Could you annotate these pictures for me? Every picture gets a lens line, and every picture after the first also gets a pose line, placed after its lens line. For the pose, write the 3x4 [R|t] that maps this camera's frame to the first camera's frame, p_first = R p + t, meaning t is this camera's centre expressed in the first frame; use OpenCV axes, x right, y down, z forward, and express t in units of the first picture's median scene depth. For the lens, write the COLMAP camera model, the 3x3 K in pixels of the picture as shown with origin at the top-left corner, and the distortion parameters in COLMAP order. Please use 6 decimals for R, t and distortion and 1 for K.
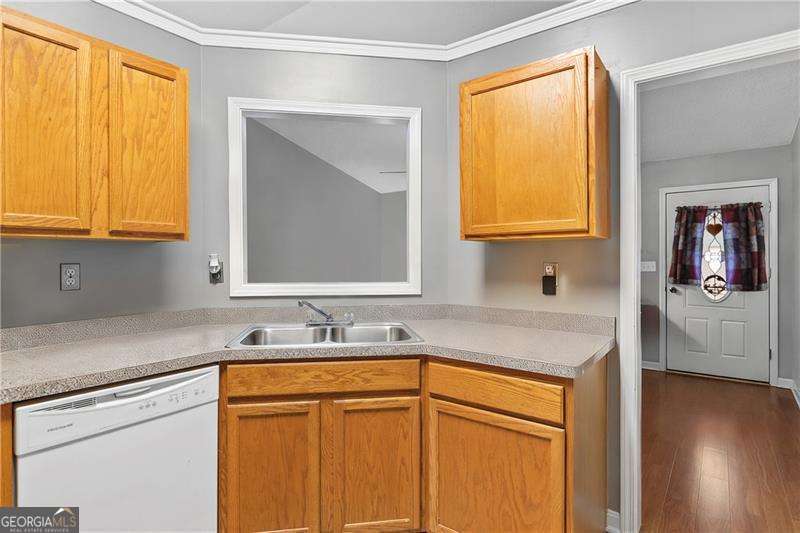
lens RADIAL K [[415.8, 0, 399.9], [0, 415.8, 263.3], [0, 0, 1]] dist [0.001454, 0.000288]
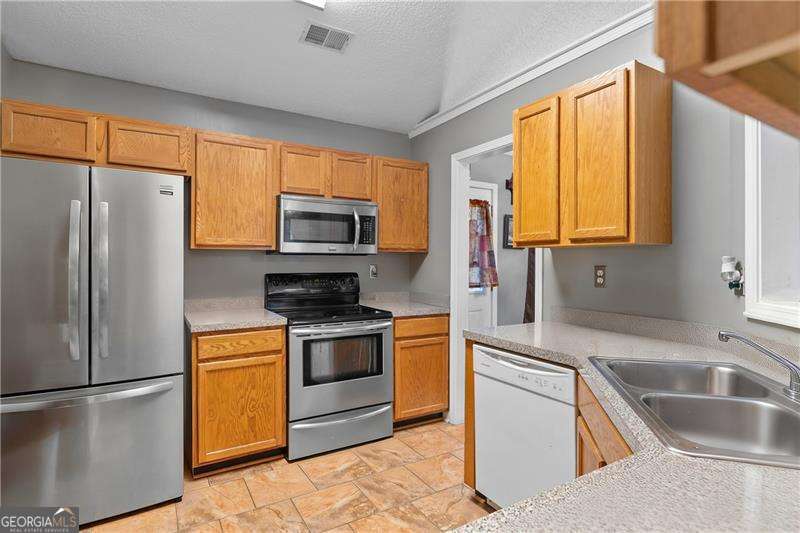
lens RADIAL K [[415.8, 0, 400.7], [0, 415.8, 261.4], [0, 0, 1]] dist [0.001454, 0.000288]
pose [[-0.366240, 0.003252, -0.930515, 0.630909], [-0.007918, 0.999947, 0.006611, -0.016132], [0.930487, 0.009789, -0.366195, 0.980027]]
